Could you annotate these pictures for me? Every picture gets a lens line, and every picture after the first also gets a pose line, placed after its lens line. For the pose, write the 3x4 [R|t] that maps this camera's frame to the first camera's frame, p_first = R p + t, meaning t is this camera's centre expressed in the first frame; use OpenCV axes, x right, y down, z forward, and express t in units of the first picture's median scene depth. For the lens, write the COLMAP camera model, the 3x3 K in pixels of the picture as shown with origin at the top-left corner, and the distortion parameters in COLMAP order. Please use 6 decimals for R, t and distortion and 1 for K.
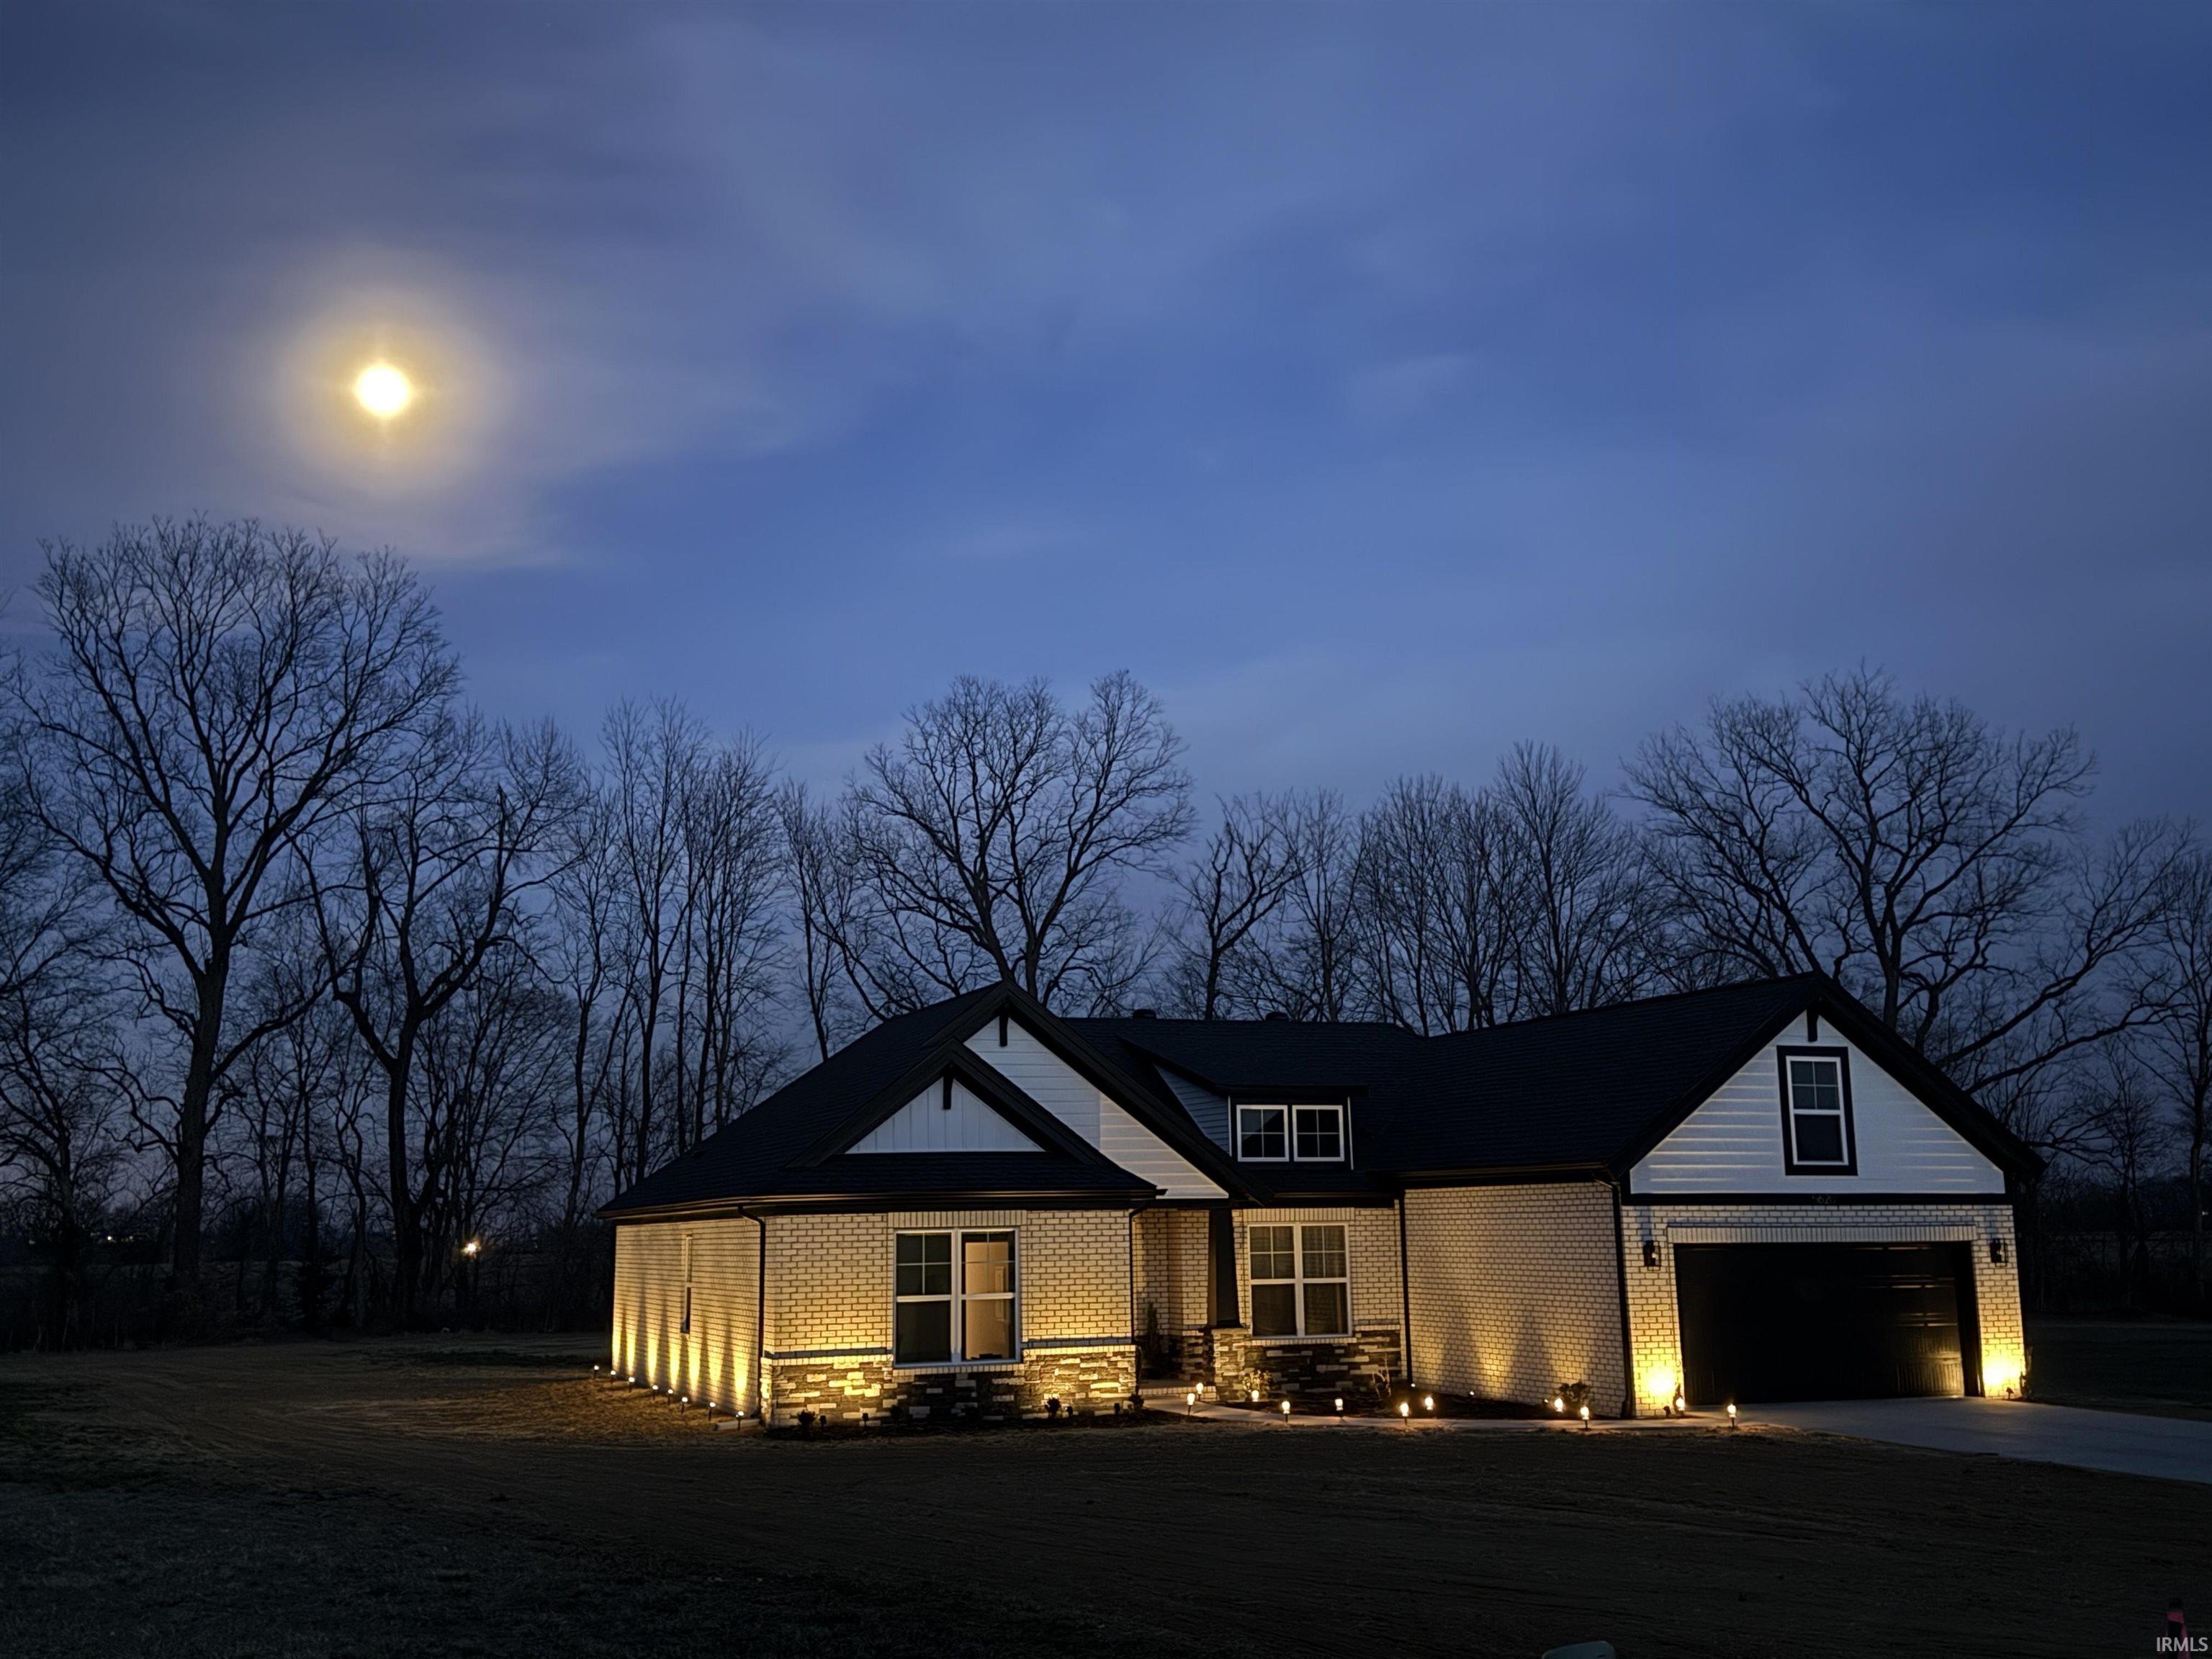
lens RADIAL K [[2341.0, 0, 1106.0], [0, 2341.0, 829.5], [0, 0, 1]] dist [0.248107, -0.620336]
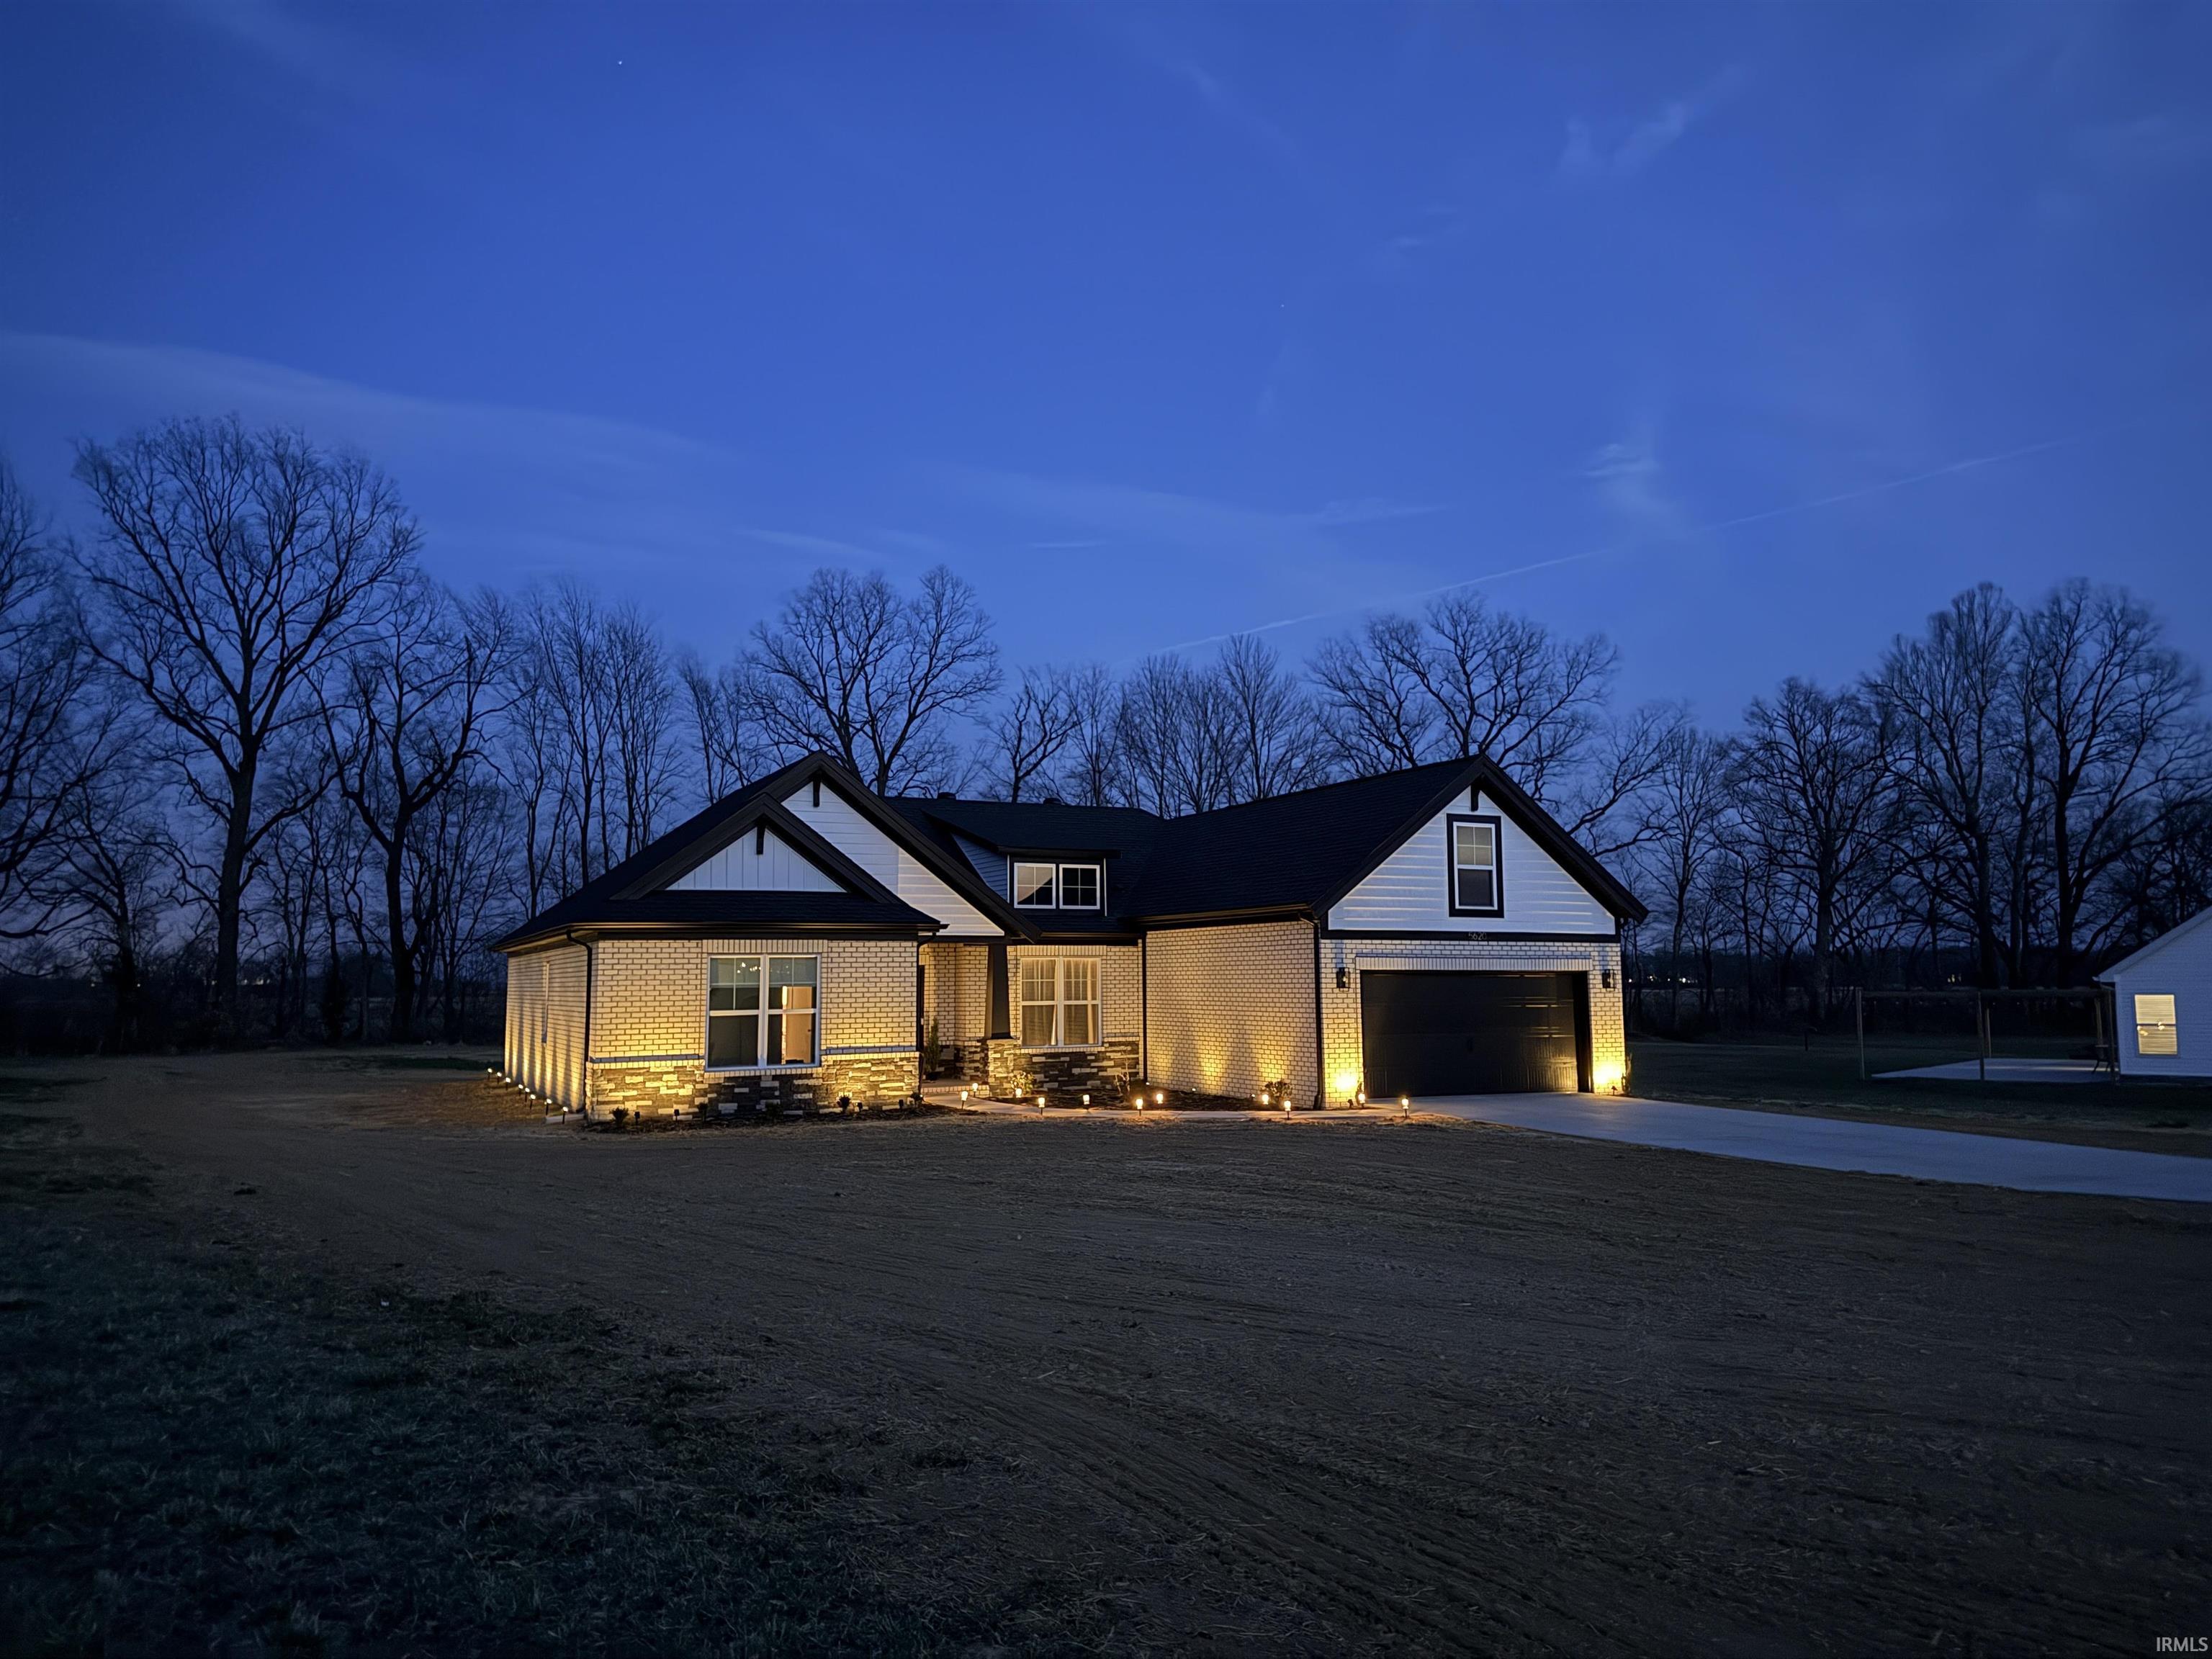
lens RADIAL K [[1562.8, 0, 1106.0], [0, 1562.8, 829.5], [0, 0, 1]] dist [0.140550, -0.003055]
pose [[0.995013, 0.018991, 0.097922, 0.025209], [-0.025798, 0.997302, 0.068722, 0.046211], [-0.096353, -0.070906, 0.992818, 0.199750]]
